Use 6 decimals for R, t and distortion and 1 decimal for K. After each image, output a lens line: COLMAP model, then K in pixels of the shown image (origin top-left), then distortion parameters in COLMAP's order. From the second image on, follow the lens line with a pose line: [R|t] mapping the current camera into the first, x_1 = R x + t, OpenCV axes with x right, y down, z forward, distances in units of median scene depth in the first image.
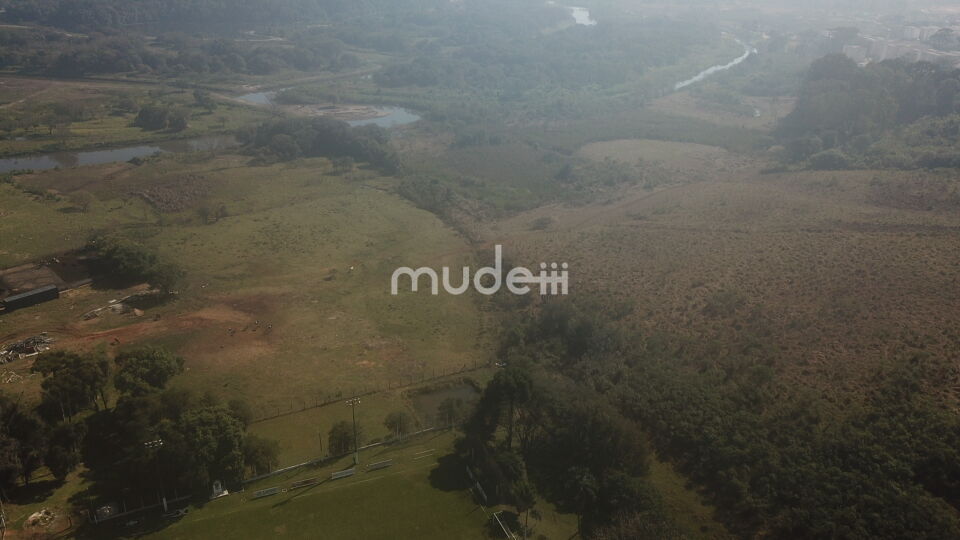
lens RADIAL K [[734.0, 0, 471.3], [0, 734.0, 270.7], [0, 0, 1]] dist [0.013333, -0.012369]
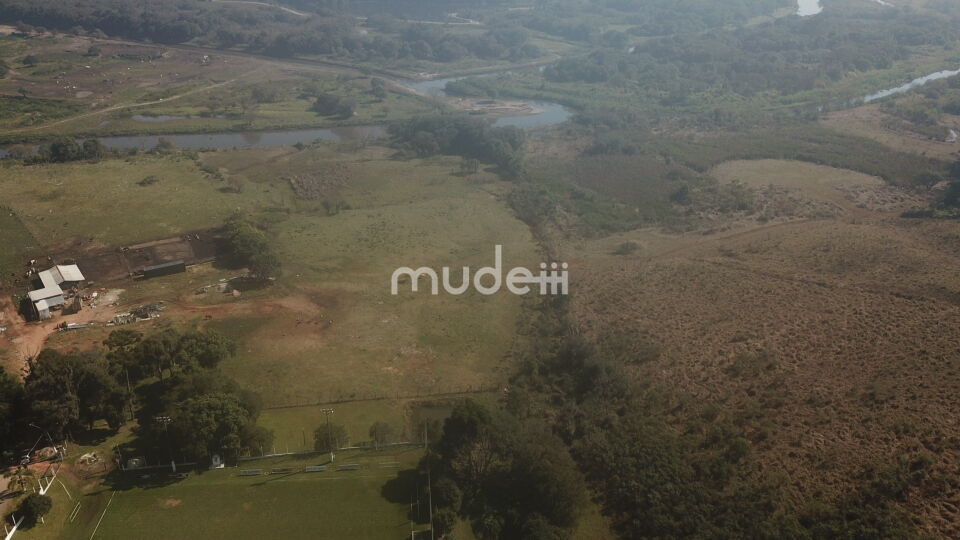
lens RADIAL K [[734.0, 0, 471.3], [0, 734.0, 270.7], [0, 0, 1]] dist [0.013333, -0.012369]
pose [[0.954717, 0.123675, -0.270592, 0.156082], [-0.113464, 0.992121, 0.053121, -0.058837], [0.275030, -0.020013, 0.961227, -0.026033]]
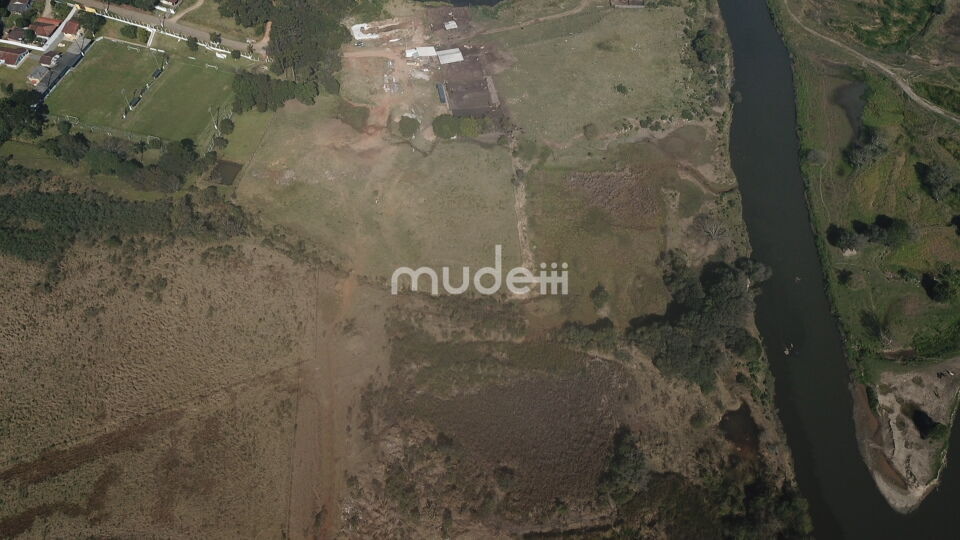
lens RADIAL K [[735.8, 0, 471.9], [0, 735.8, 272.0], [0, 0, 1]] dist [0.005772, 0.001921]
pose [[-0.611345, 0.629595, -0.479445, 0.457042], [-0.340929, 0.337204, 0.877531, -1.141153], [0.714160, 0.699931, 0.008500, 0.976469]]
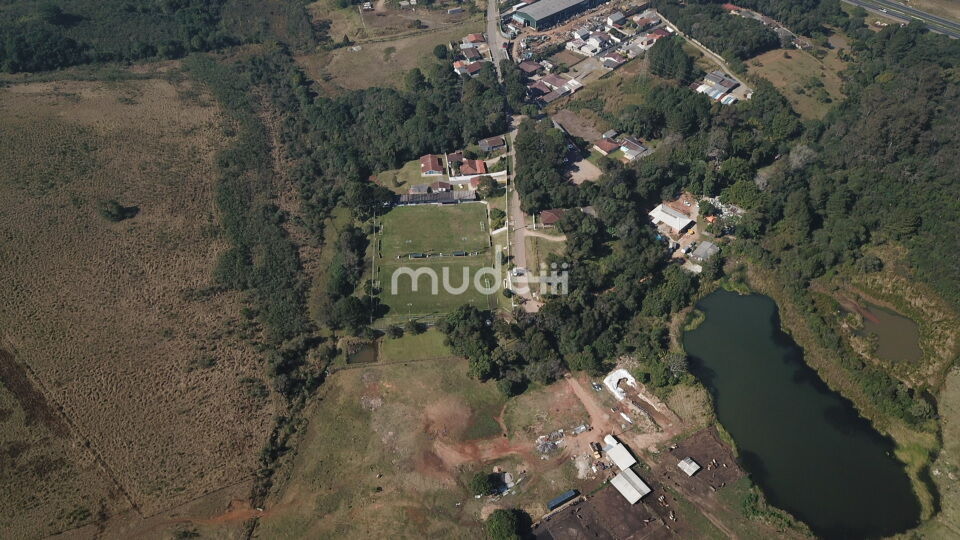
lens RADIAL K [[734.0, 0, 471.3], [0, 734.0, 270.7], [0, 0, 1]] dist [0.013333, -0.012369]
pose [[-0.949577, -0.233007, 0.209789, -0.441459], [0.104359, 0.396072, 0.912270, -1.134549], [-0.295657, 0.888164, -0.351785, 0.823606]]
